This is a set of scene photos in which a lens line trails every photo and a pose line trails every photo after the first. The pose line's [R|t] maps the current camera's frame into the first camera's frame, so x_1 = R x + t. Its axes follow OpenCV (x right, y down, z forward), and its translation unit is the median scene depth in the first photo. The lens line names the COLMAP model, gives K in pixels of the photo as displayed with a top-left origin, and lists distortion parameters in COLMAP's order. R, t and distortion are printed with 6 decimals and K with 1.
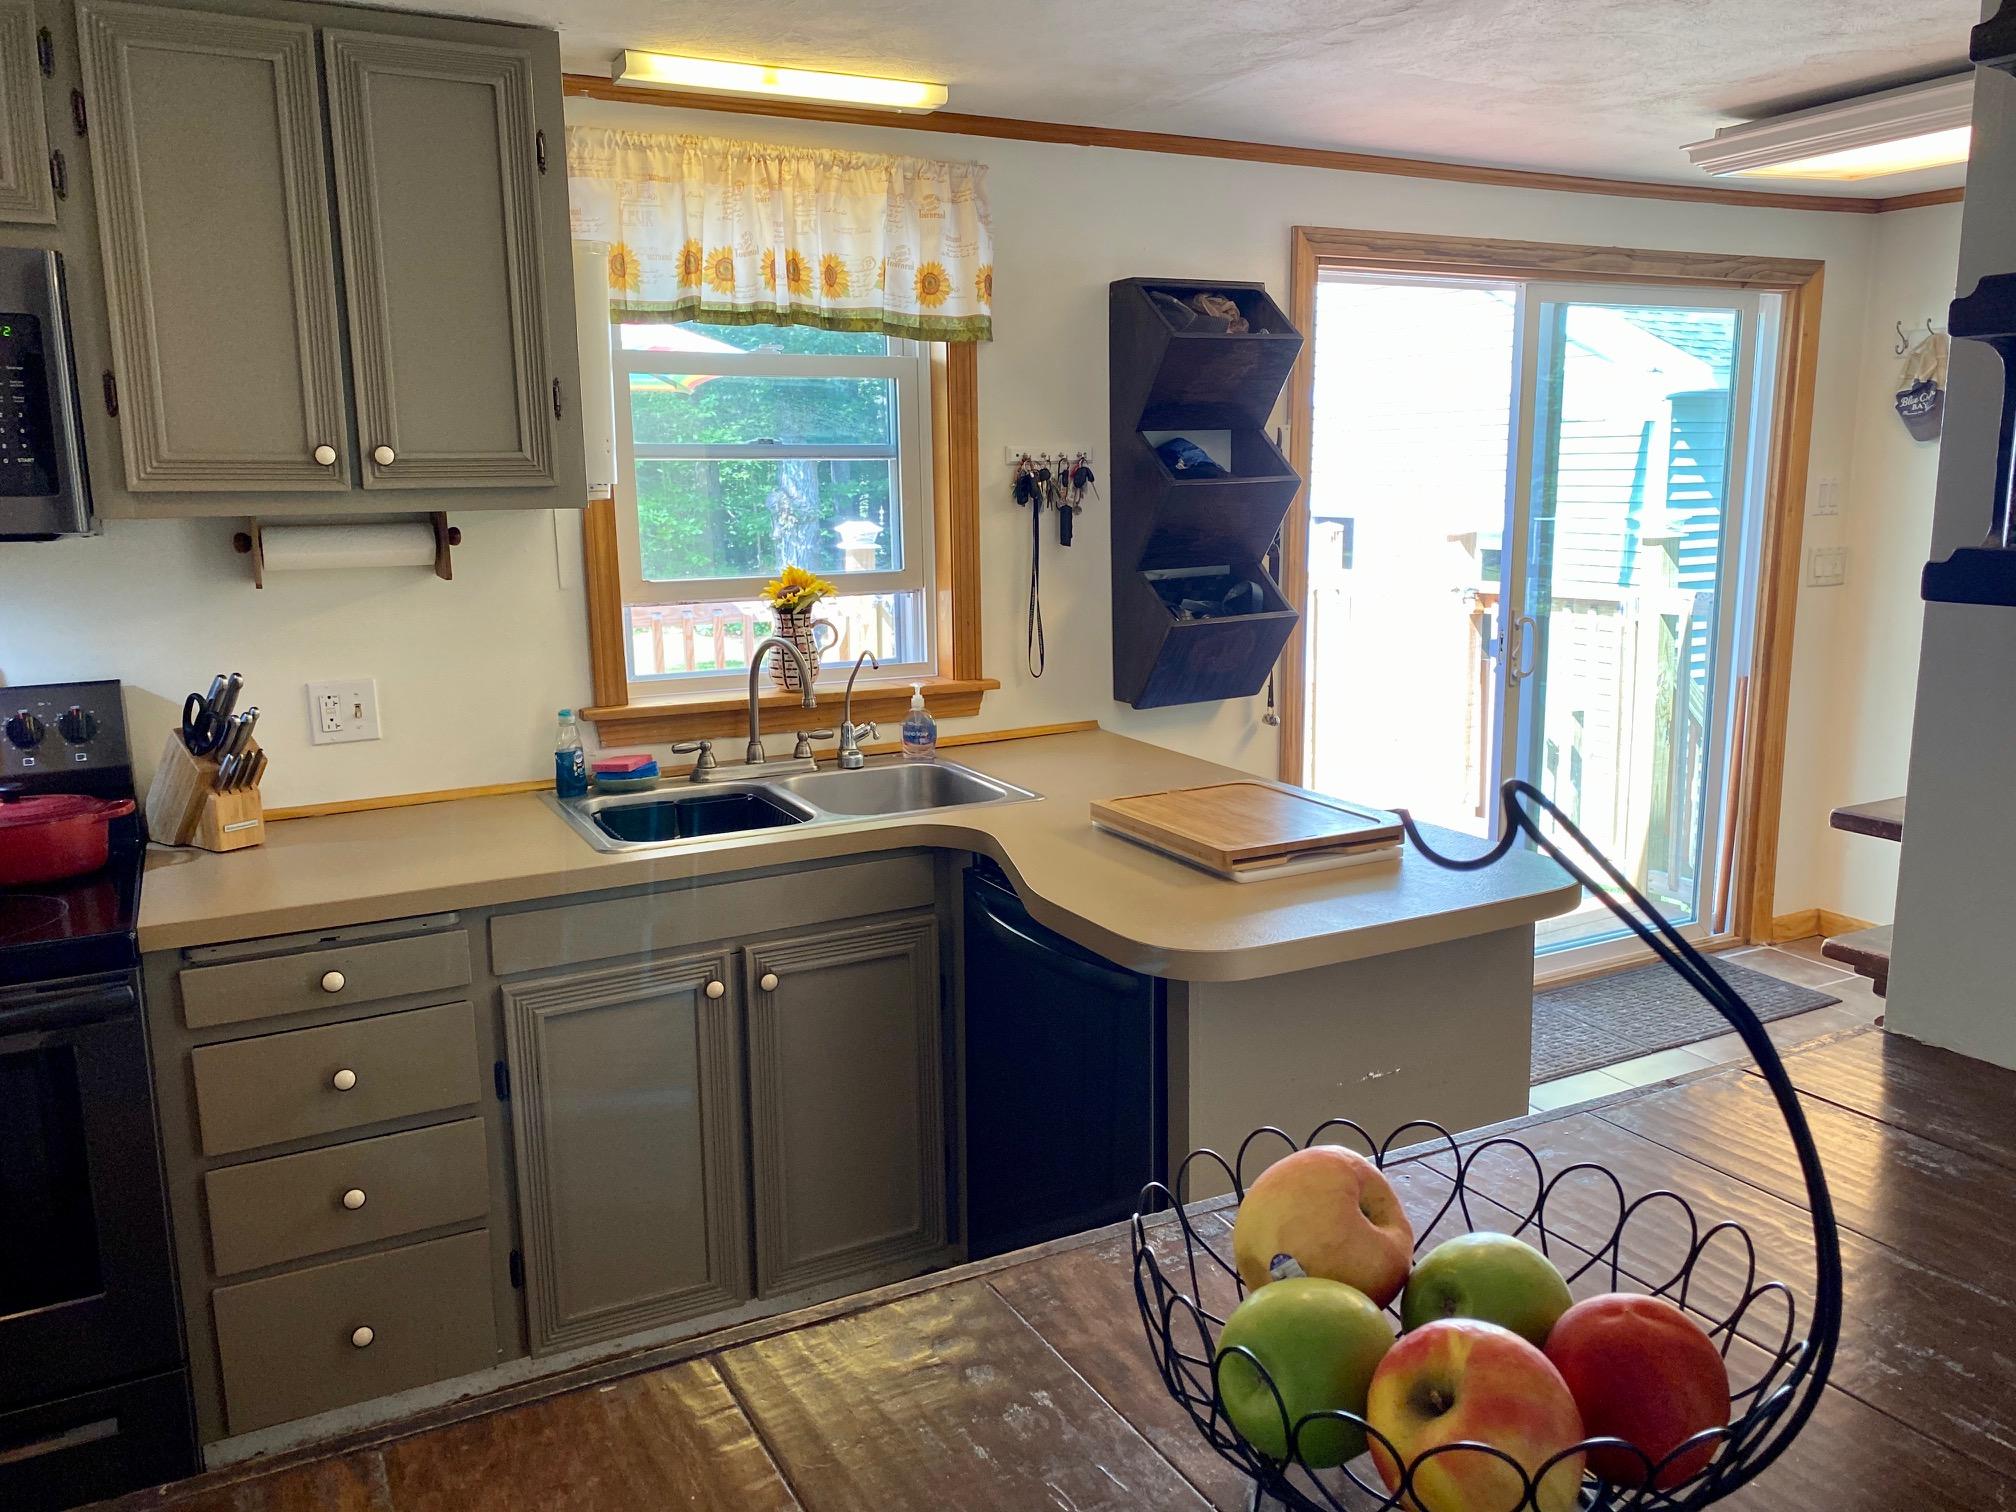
lens RADIAL K [[1544.1, 0, 979.0], [0, 1544.1, 753.5], [0, 0, 1]] dist [0.062338, -0.132510]
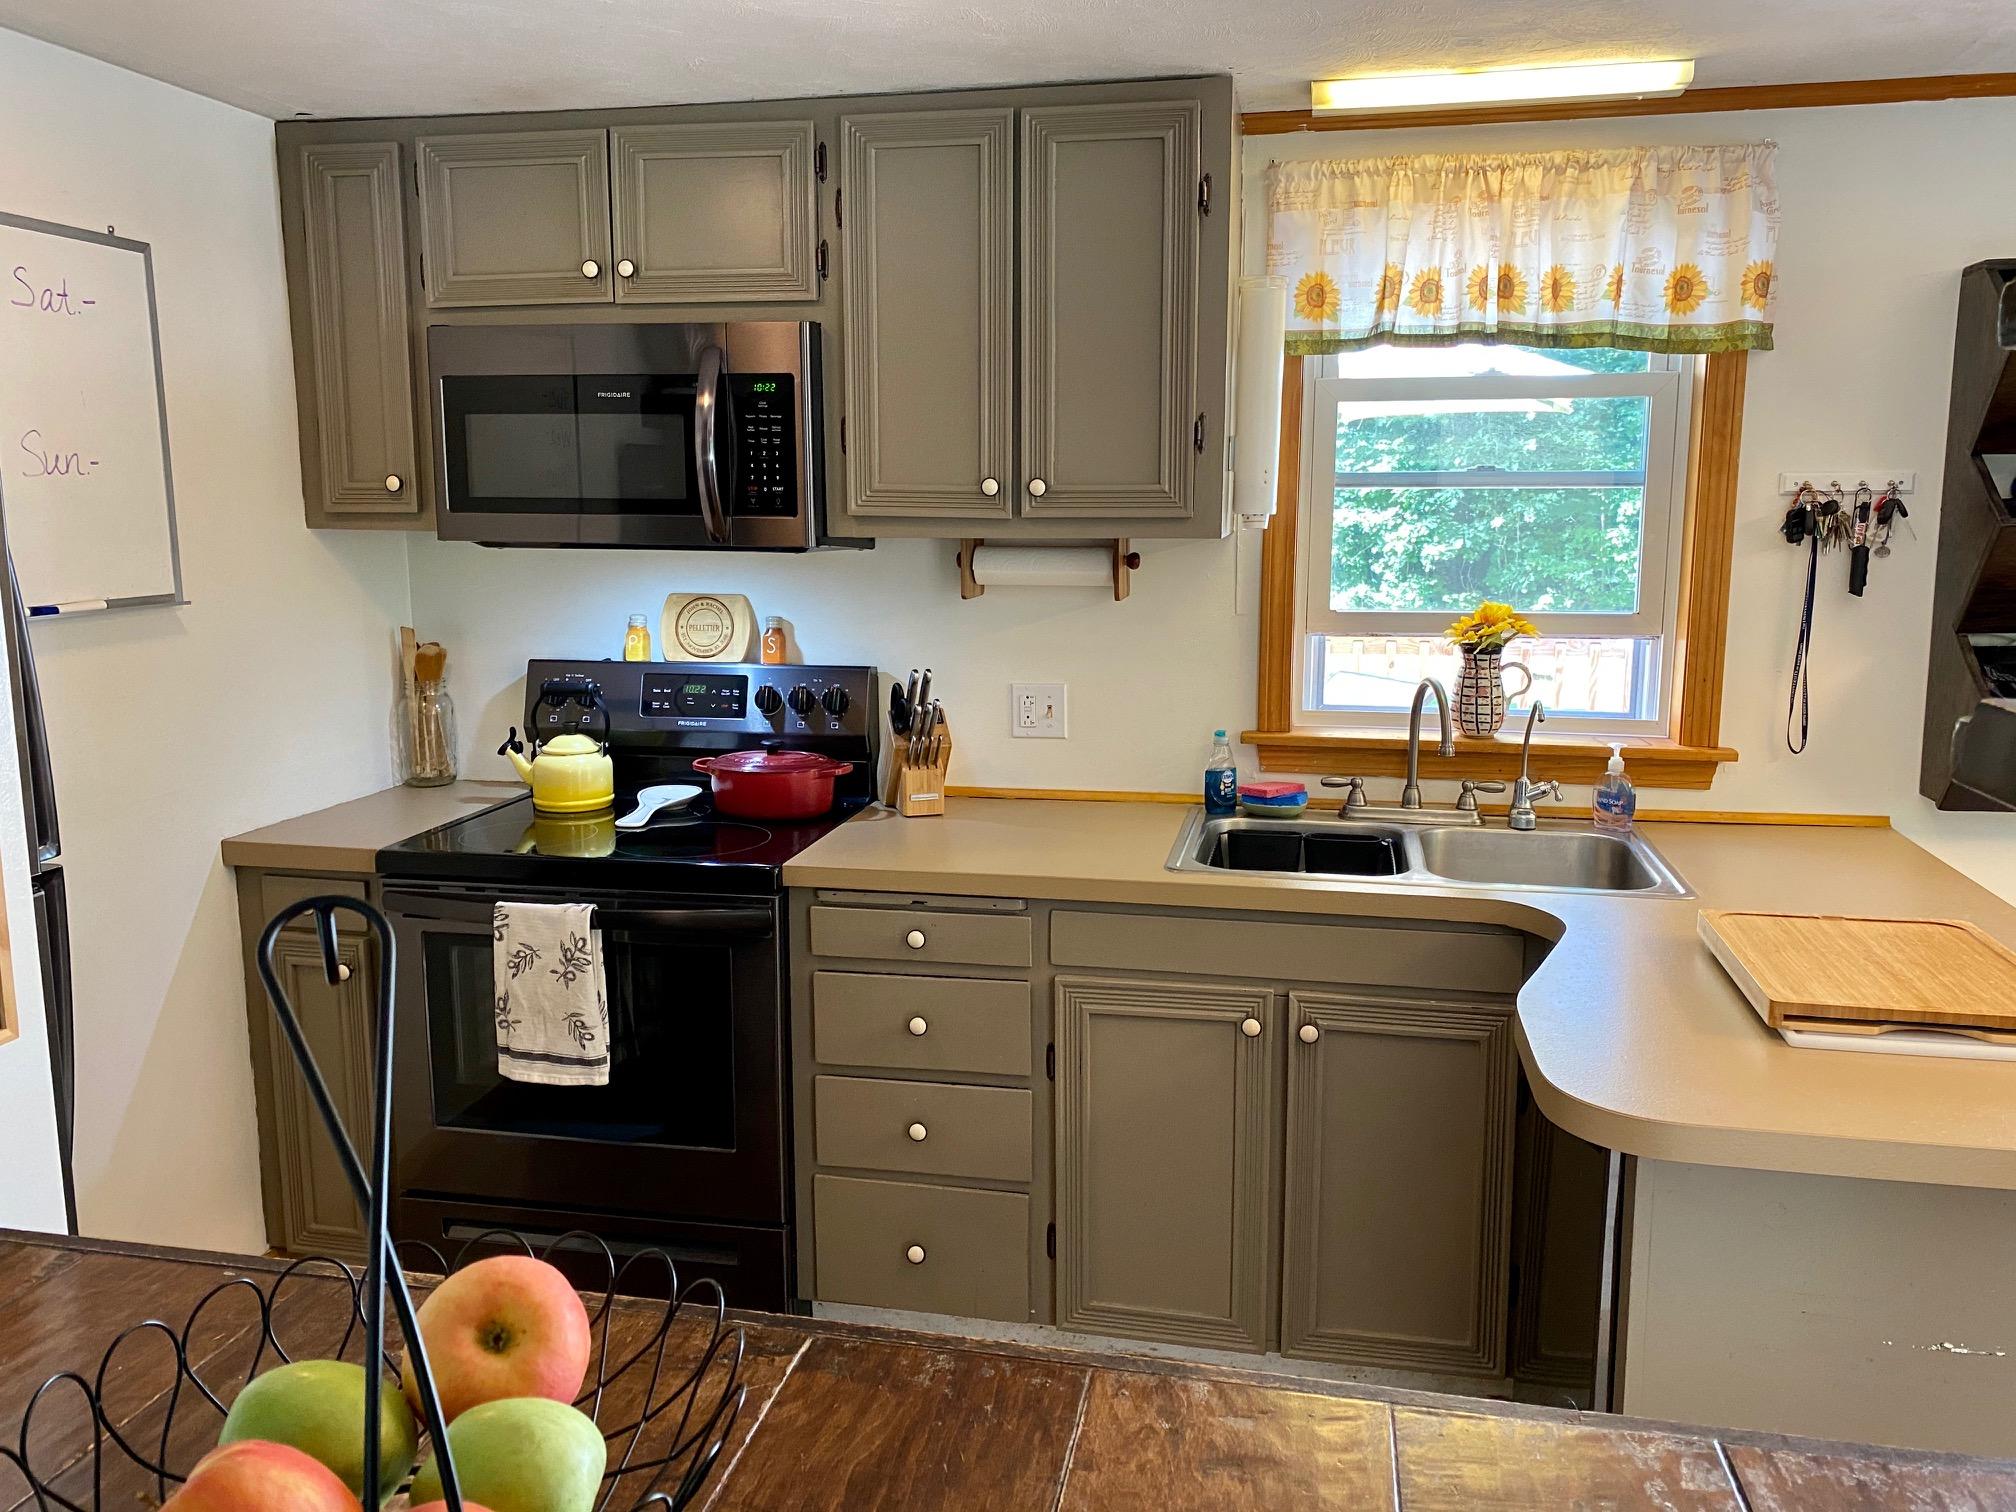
lens RADIAL K [[1498.9, 0, 1004.6], [0, 1498.9, 735.4], [0, 0, 1]] dist [0.067033, -0.121253]
pose [[0.767721, 0.109302, -0.631393, 0.249879], [-0.122908, 0.992167, 0.022310, -0.028535], [0.628886, 0.060475, 0.775142, 0.128349]]
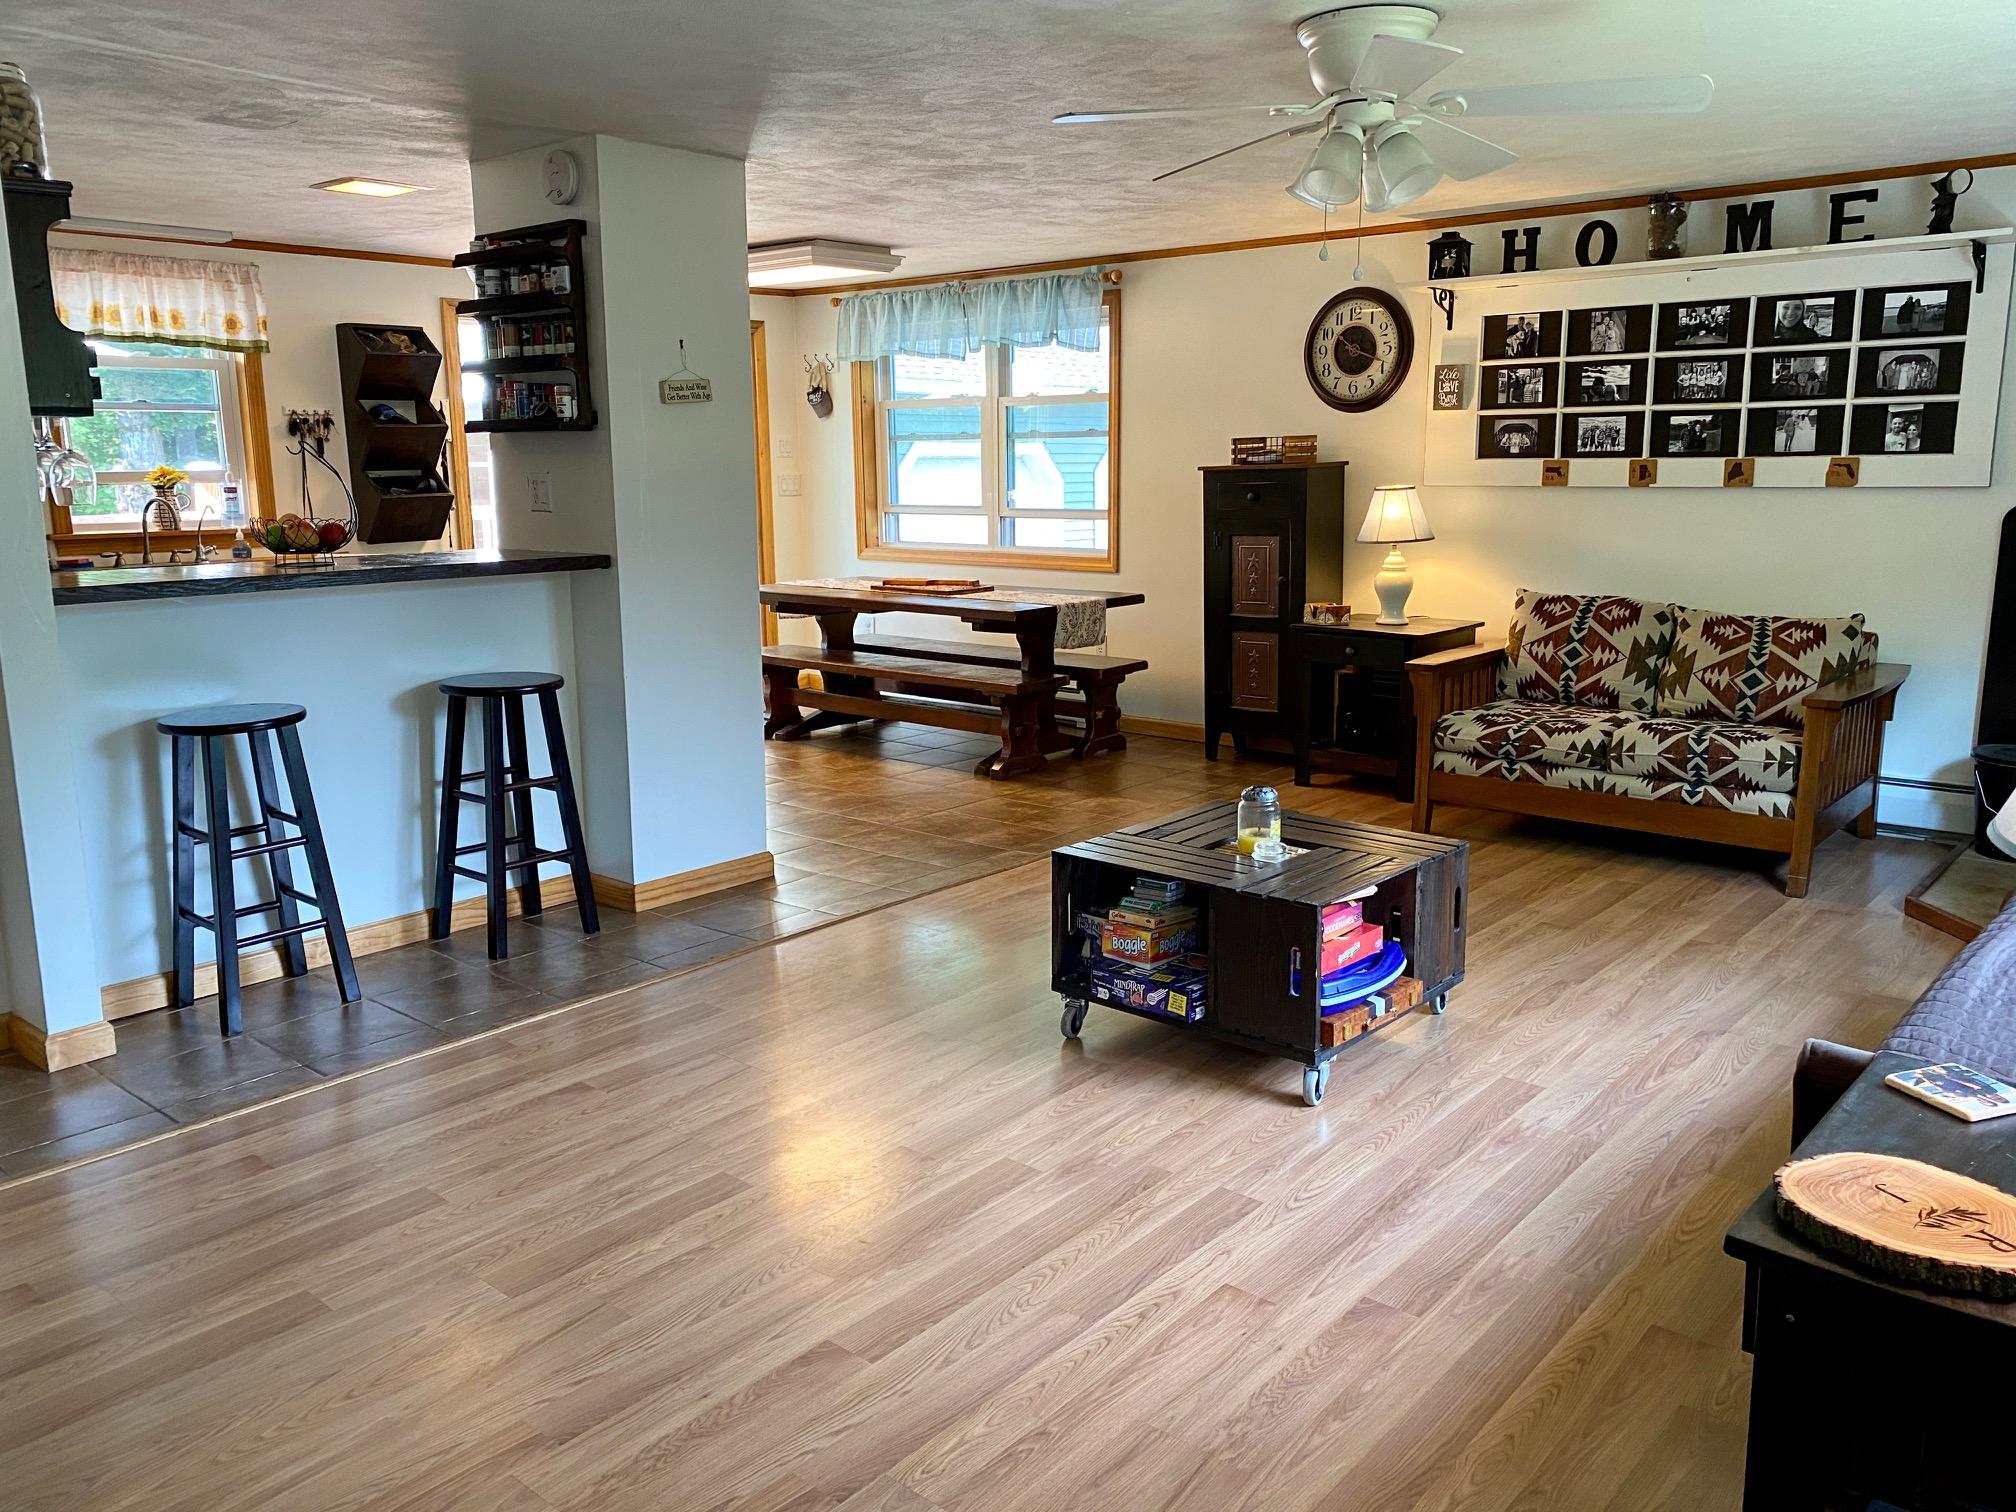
lens RADIAL K [[1498.9, 0, 1004.6], [0, 1498.9, 735.4], [0, 0, 1]] dist [0.067033, -0.121253]
pose [[0.927978, -0.062873, 0.367292, 0.150068], [0.062764, 0.997953, 0.012254, 0.274945], [-0.367311, 0.011681, 0.930025, -1.215871]]
